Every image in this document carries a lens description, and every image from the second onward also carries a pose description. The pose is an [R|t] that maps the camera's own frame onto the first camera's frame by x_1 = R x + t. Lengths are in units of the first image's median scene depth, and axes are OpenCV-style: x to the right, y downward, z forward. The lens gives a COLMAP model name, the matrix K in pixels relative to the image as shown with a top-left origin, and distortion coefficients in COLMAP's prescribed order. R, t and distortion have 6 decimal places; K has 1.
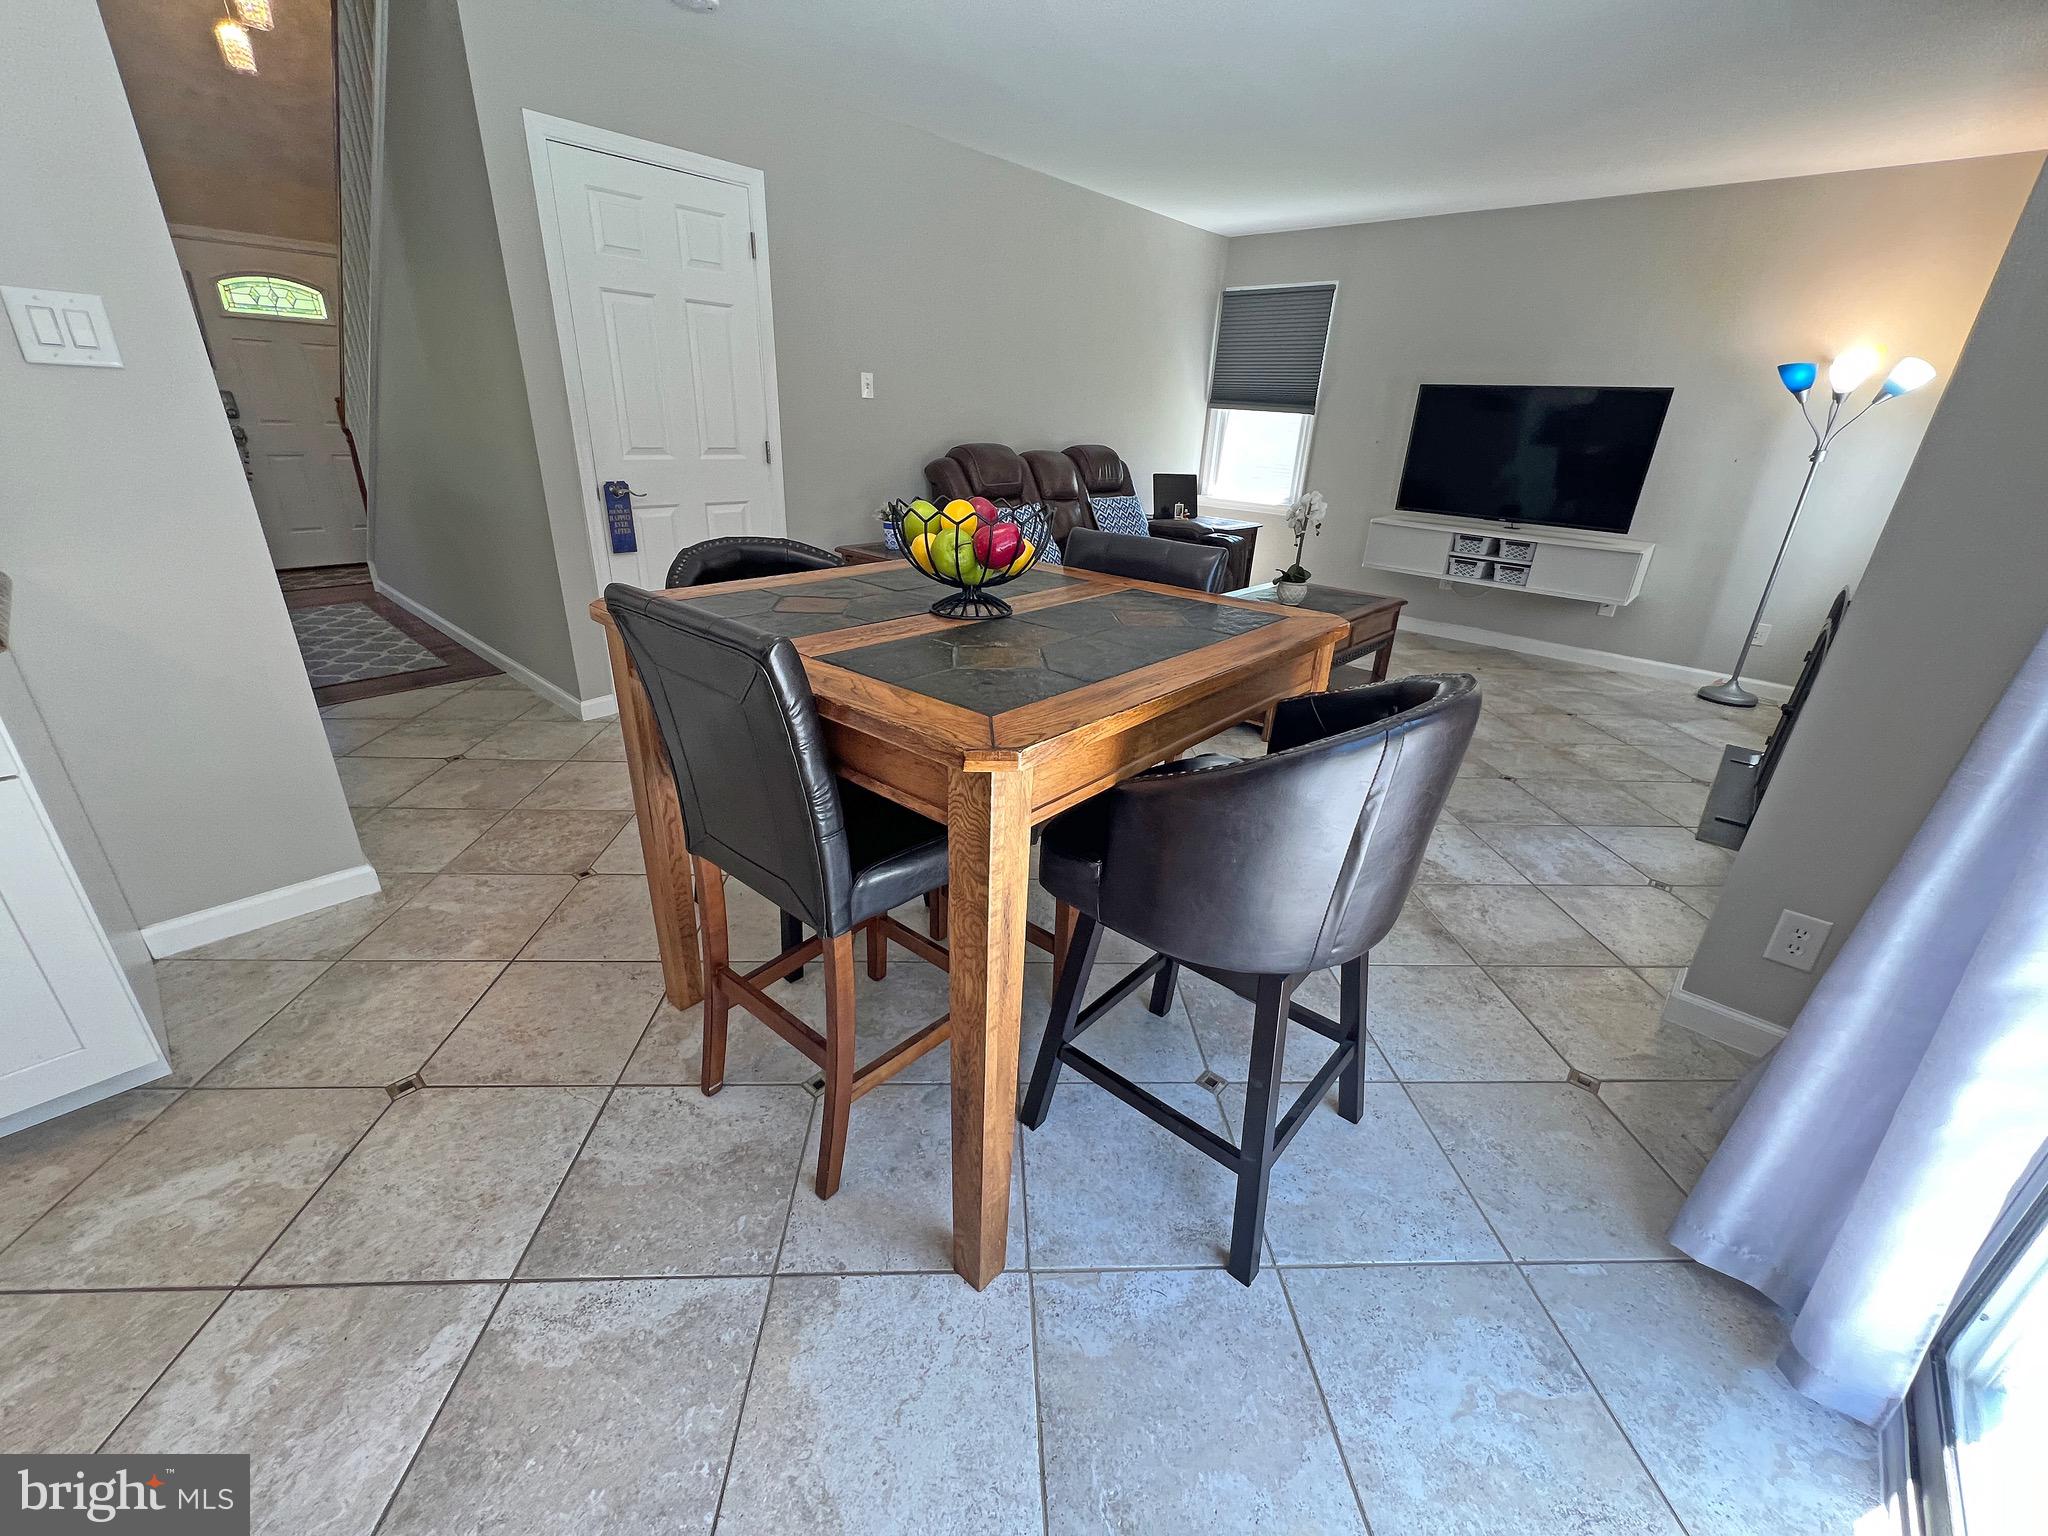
lens RADIAL K [[823.5, 0, 1020.9], [0, 823.5, 765.7], [0, 0, 1]] dist [0.001612, -0.000151]
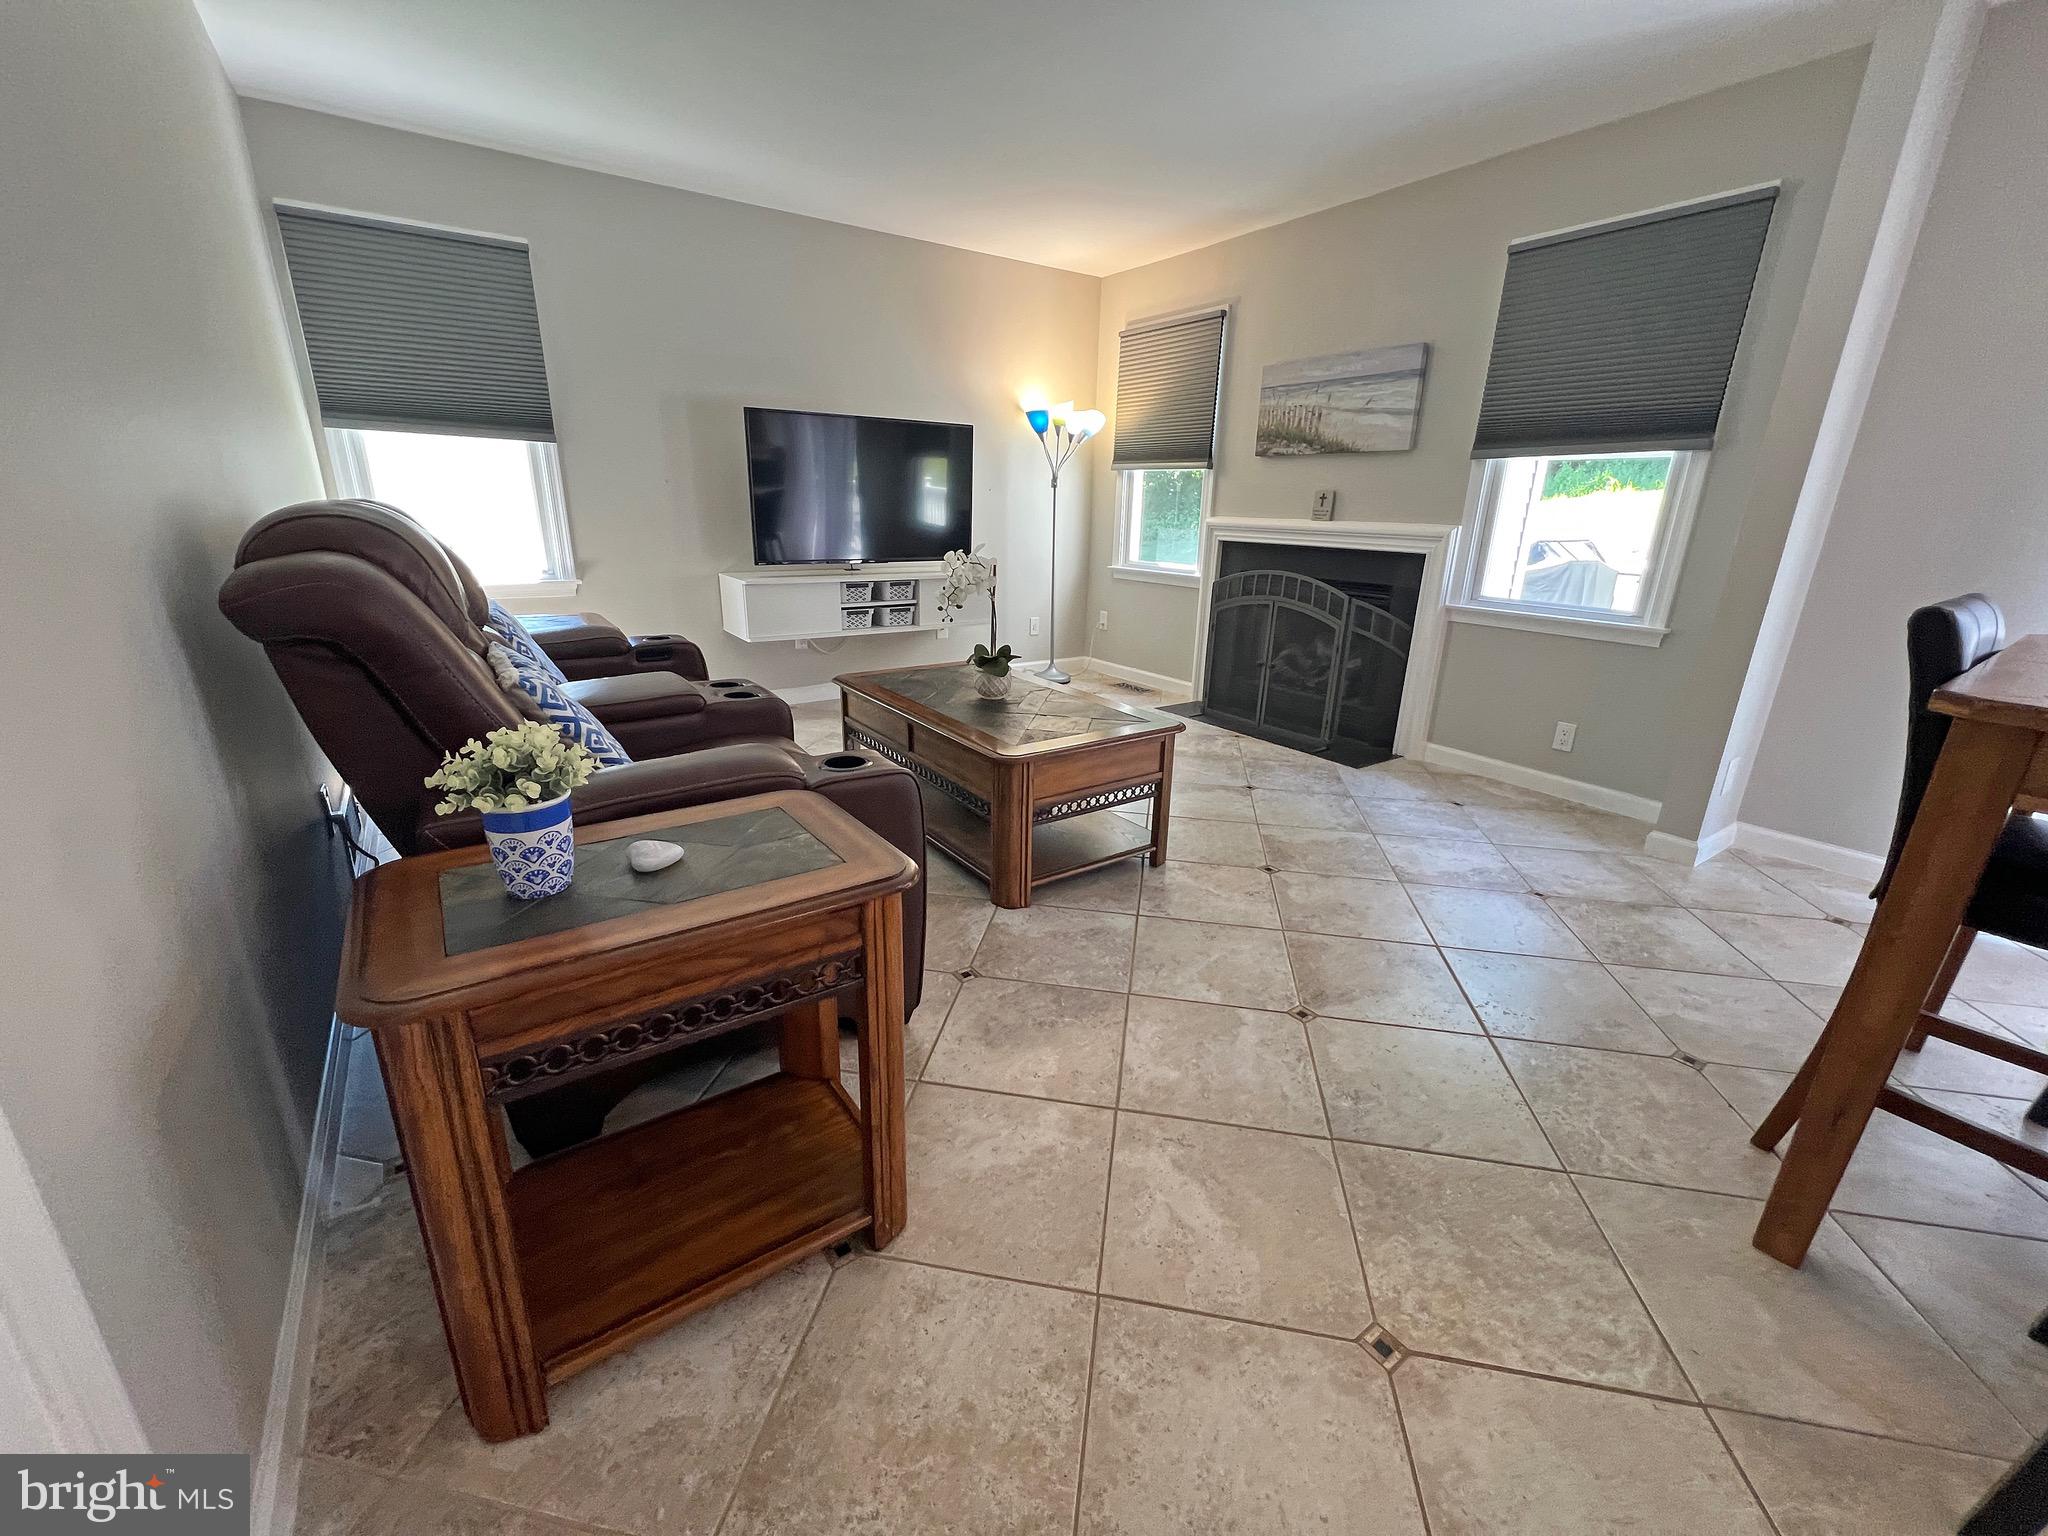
lens RADIAL K [[821.7, 0, 1019.7], [0, 821.7, 766.0], [0, 0, 1]] dist [-0.001490, 0.000634]
pose [[0.223583, -0.334566, 0.915465, -0.290488], [0.374617, 0.896595, 0.236177, -0.252311], [-0.899818, 0.290144, 0.325798, 0.630923]]
